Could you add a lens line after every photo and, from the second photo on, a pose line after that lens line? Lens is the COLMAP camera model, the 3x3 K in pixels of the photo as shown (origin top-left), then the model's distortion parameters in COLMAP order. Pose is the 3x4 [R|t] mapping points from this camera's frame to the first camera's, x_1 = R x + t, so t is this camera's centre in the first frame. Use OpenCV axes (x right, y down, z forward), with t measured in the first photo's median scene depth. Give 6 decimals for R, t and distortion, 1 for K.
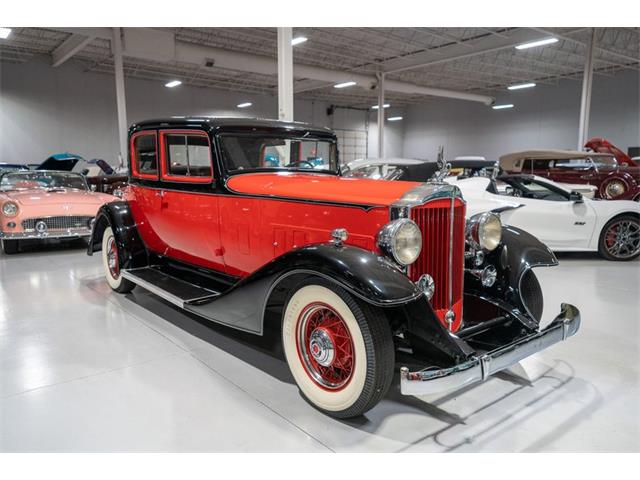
lens RADIAL K [[494.3, 0, 317.0], [0, 494.3, 233.1], [0, 0, 1]] dist [0.029850, 0.031316]
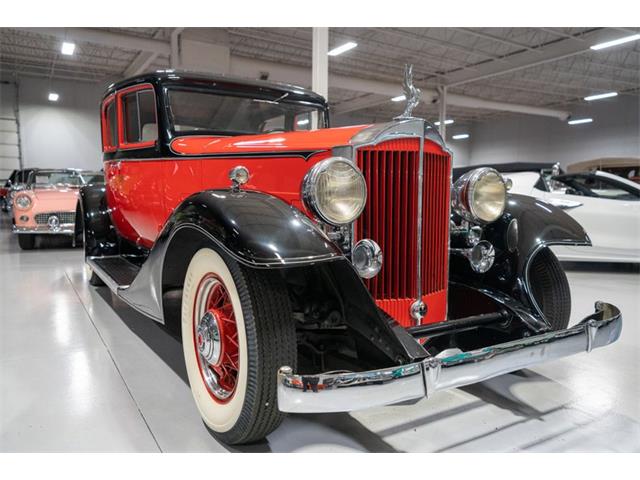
lens RADIAL K [[494.3, 0, 317.1], [0, 494.3, 234.2], [0, 0, 1]] dist [0.029850, 0.031316]
pose [[0.990523, 0.024848, -0.135077, 0.201576], [-0.030954, 0.998583, -0.043292, 0.089579], [0.133810, 0.047063, 0.989889, 0.263285]]
